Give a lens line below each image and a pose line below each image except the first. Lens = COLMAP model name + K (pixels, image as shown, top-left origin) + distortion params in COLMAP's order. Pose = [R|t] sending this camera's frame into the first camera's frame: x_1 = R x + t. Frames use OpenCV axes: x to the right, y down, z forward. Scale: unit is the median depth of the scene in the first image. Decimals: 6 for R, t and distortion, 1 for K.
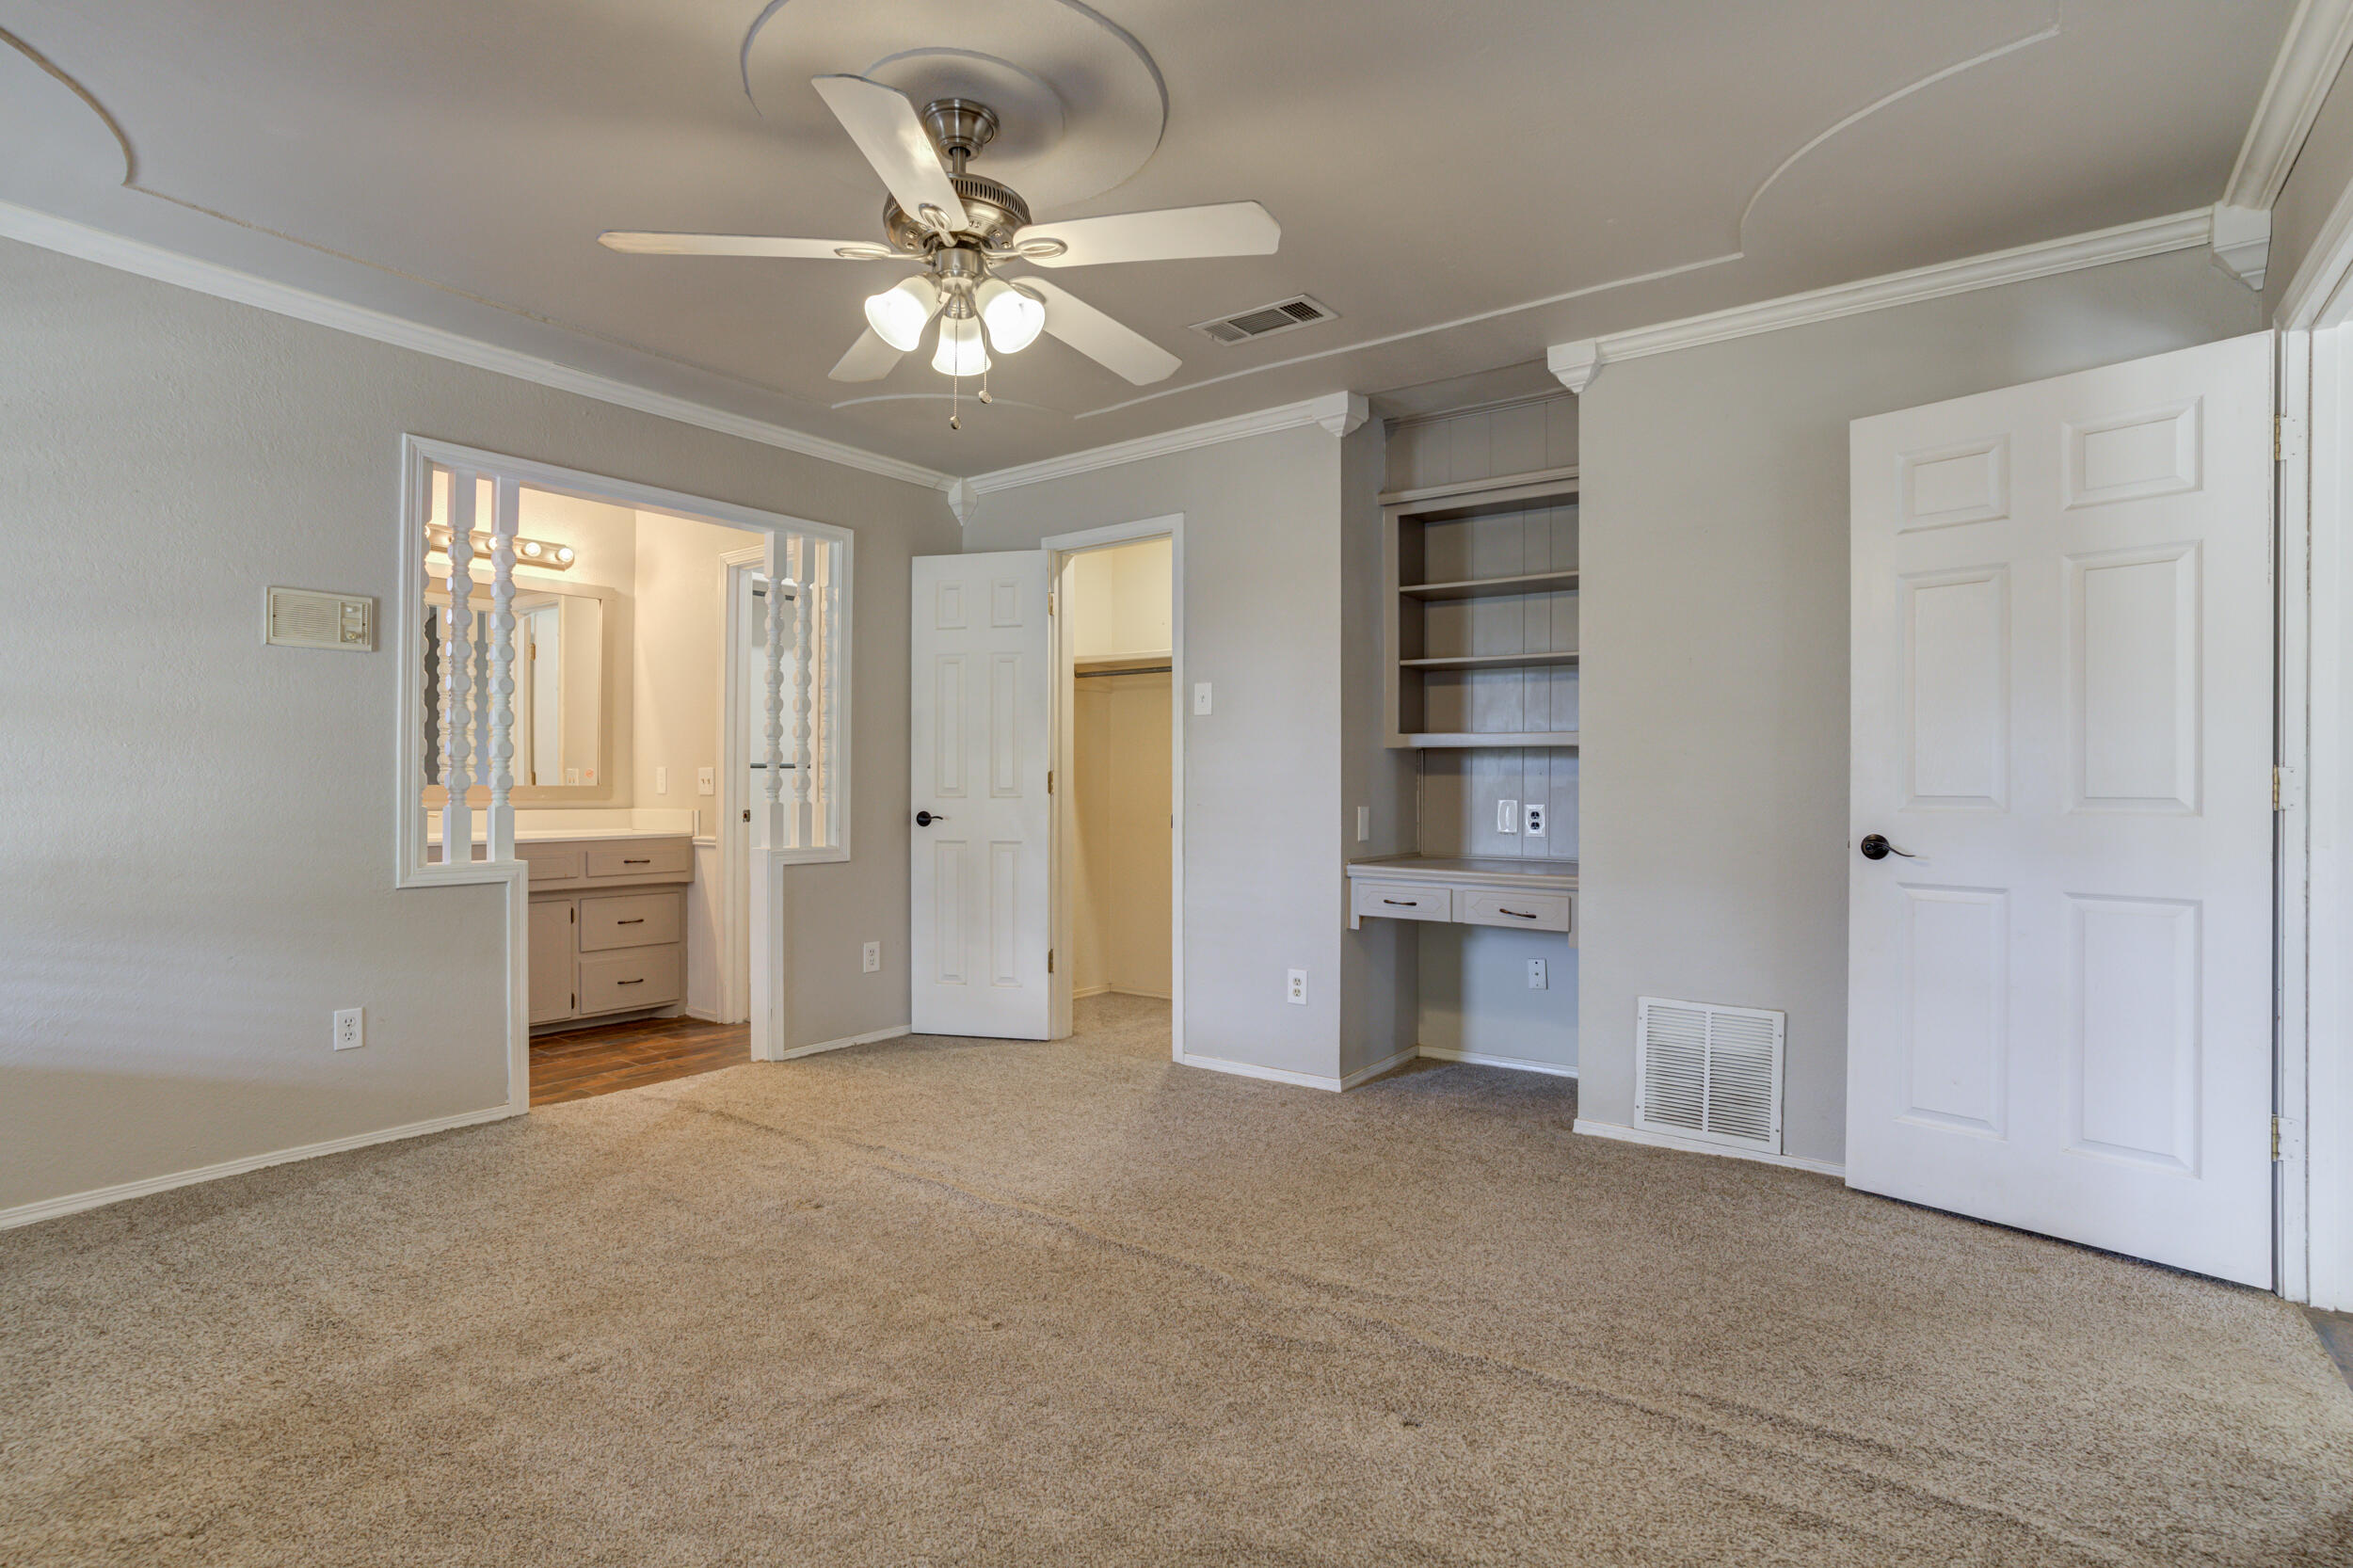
lens RADIAL K [[1138.6, 0, 1188.9], [0, 1138.6, 776.8], [0, 0, 1]] dist [-0.069781, 0.041126]
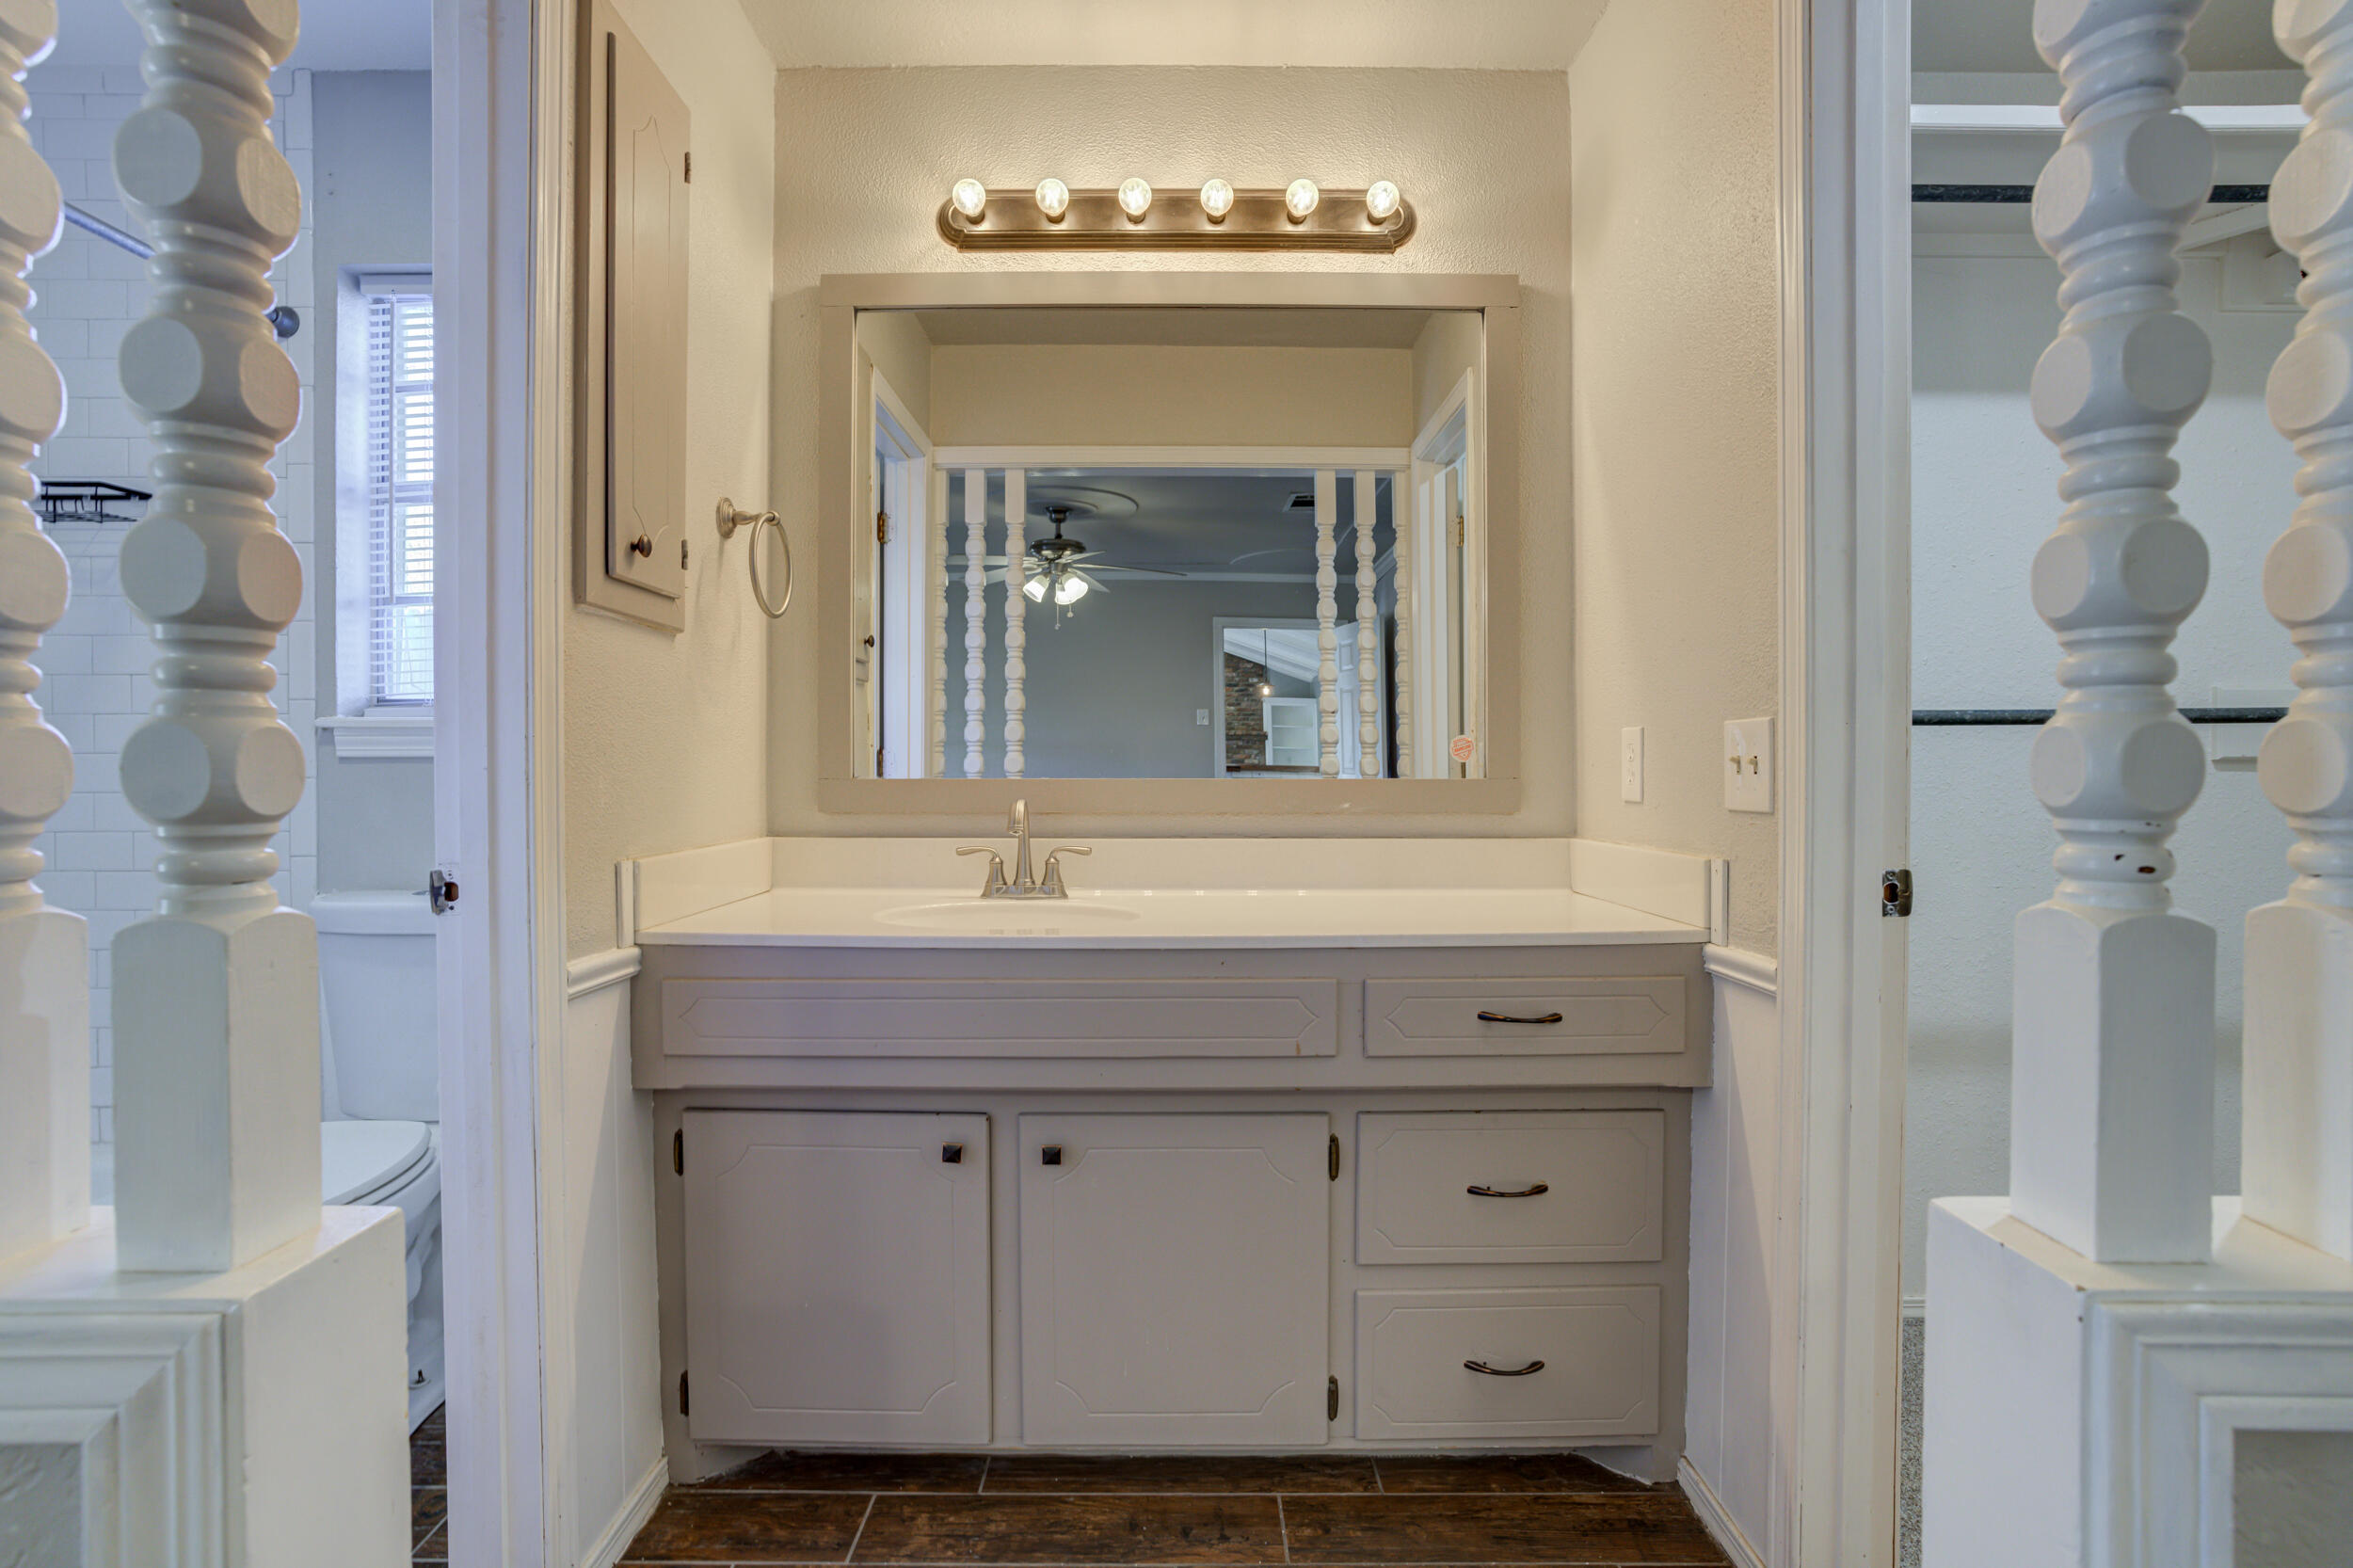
lens RADIAL K [[1158.6, 0, 1146.5], [0, 1158.6, 784.0], [0, 0, 1]] dist [-0.061328, 0.045092]
pose [[0.573714, 0.003002, -0.819050, -0.307082], [0.010440, 0.999885, 0.010977, 0.004201], [0.818989, -0.014848, 0.573617, 0.784703]]
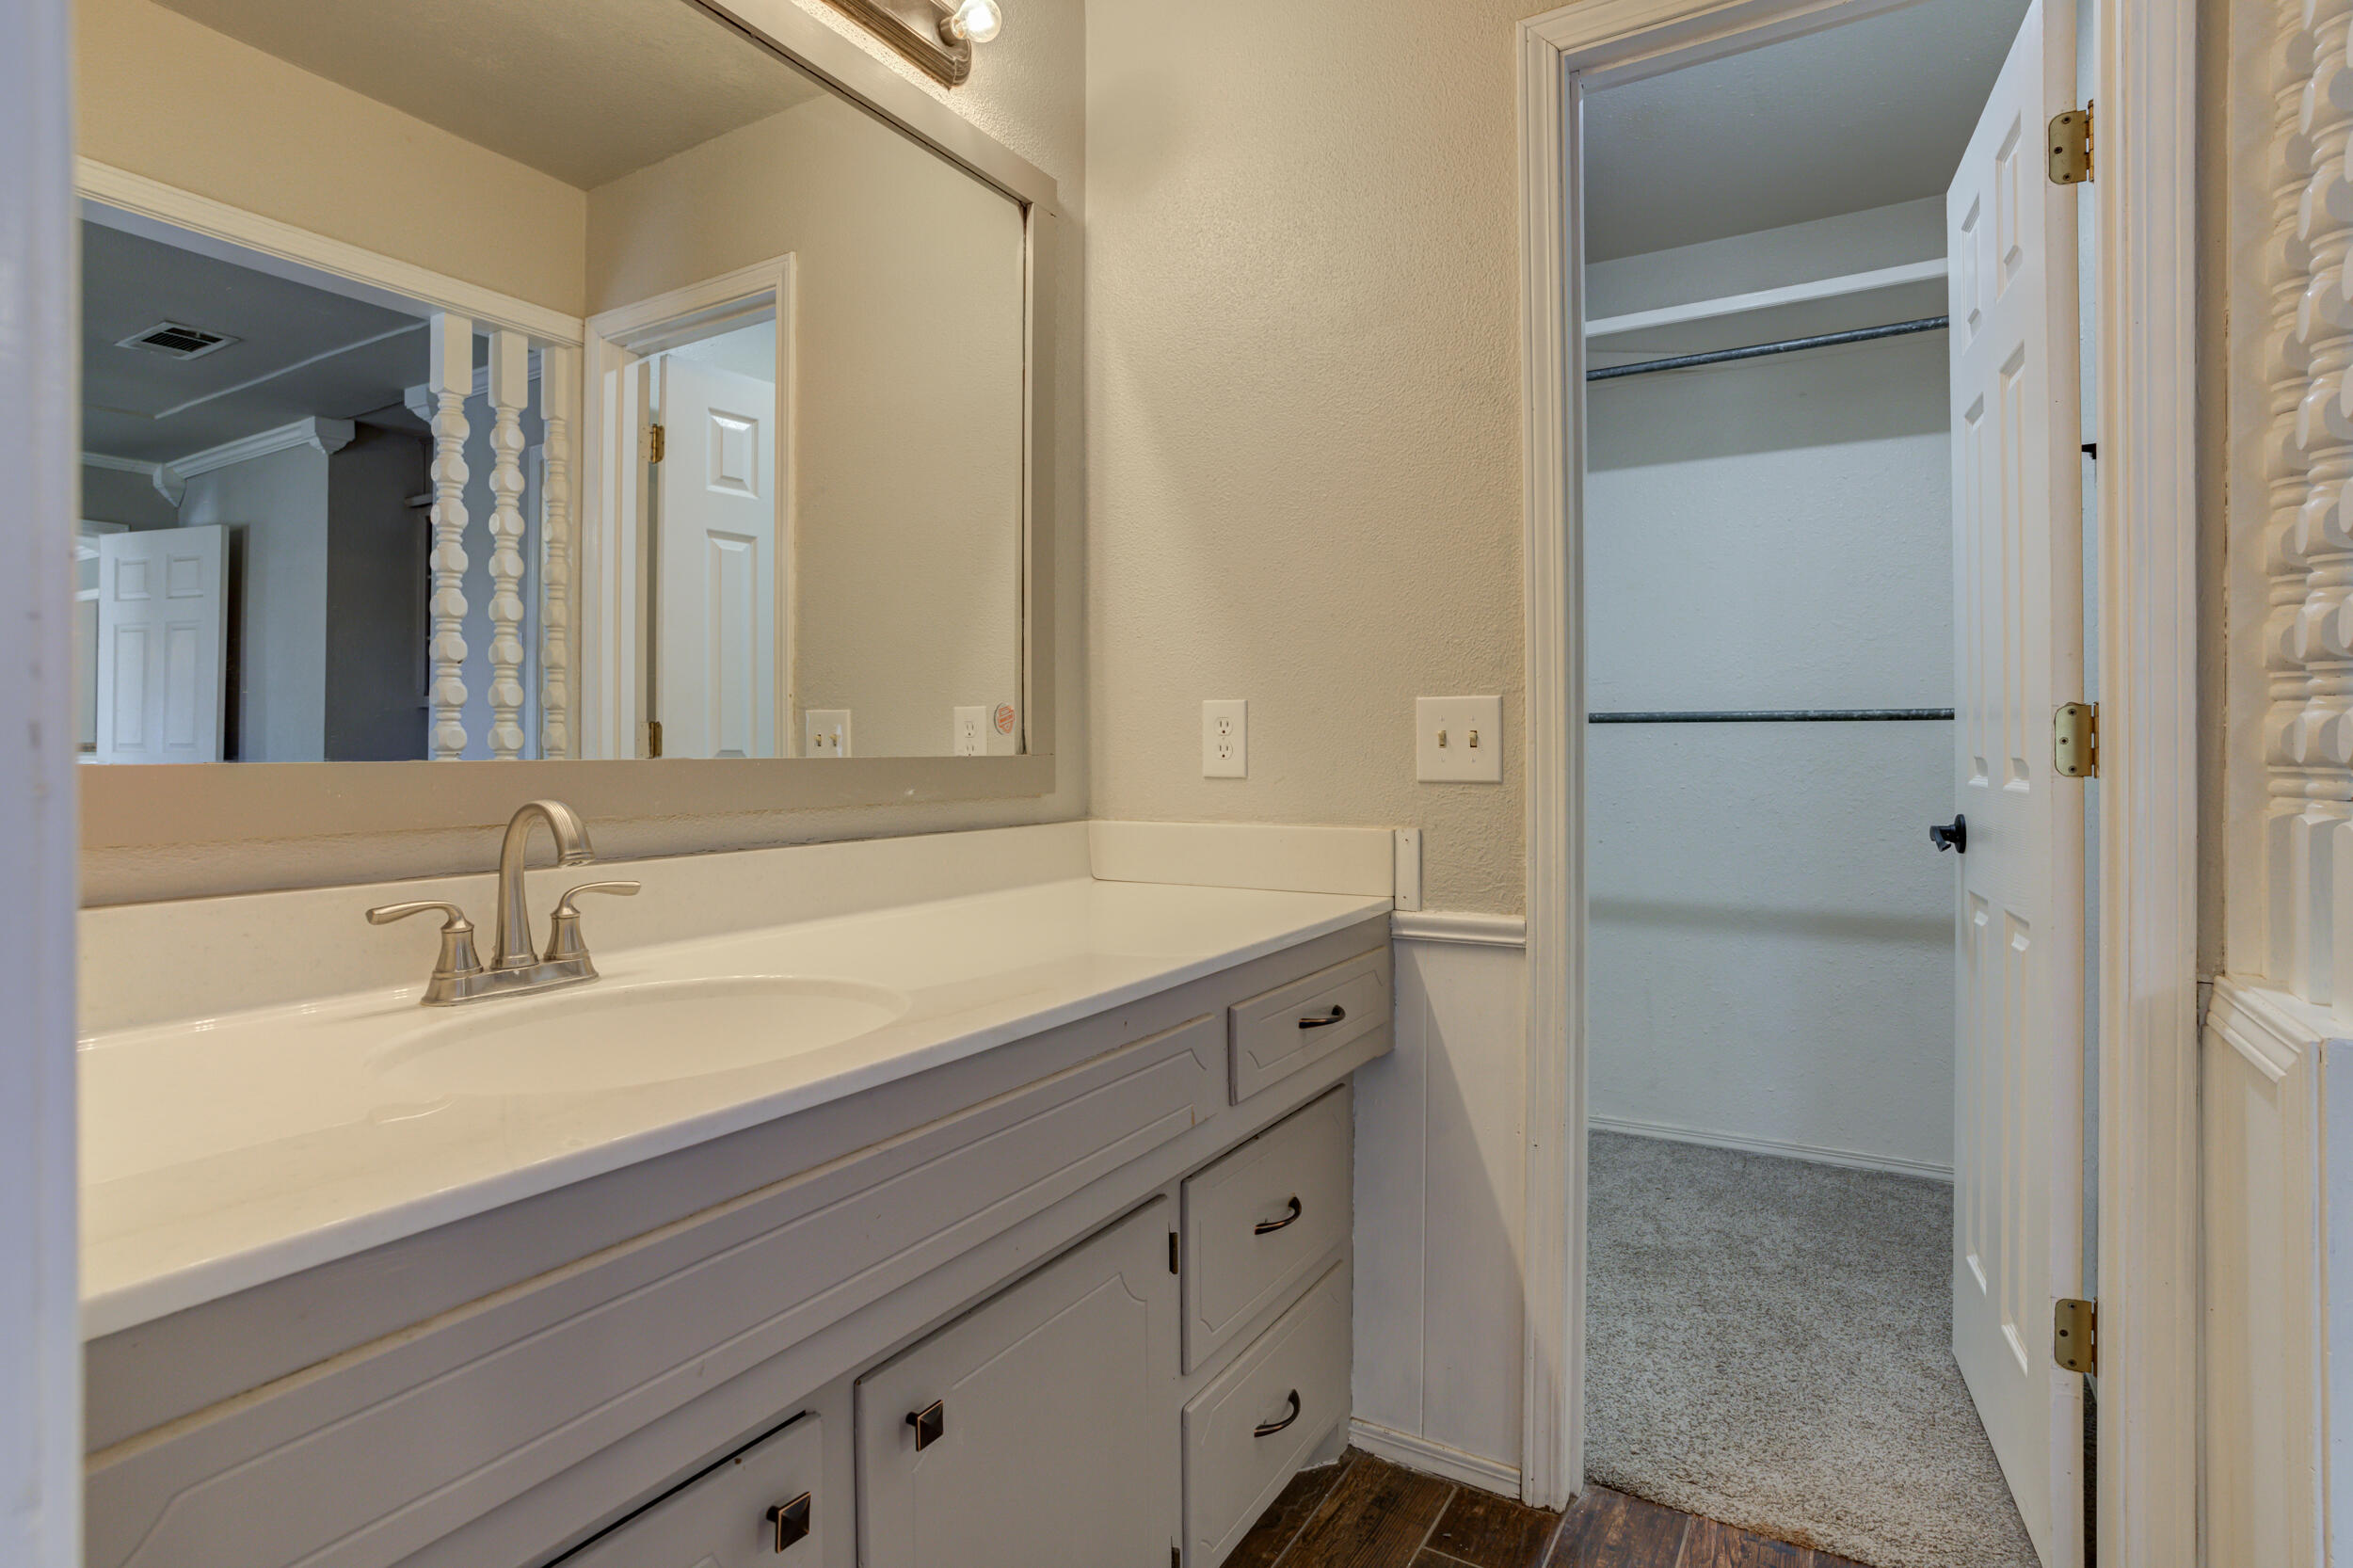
lens RADIAL K [[1188.3, 0, 1231.4], [0, 1188.3, 748.3], [0, 0, 1]] dist [-0.074303, 0.047832]
pose [[0.994208, -0.007800, 0.107186, -0.593402], [0.007258, 0.999959, 0.005447, 0.004545], [-0.107224, -0.004637, 0.994224, 0.757557]]
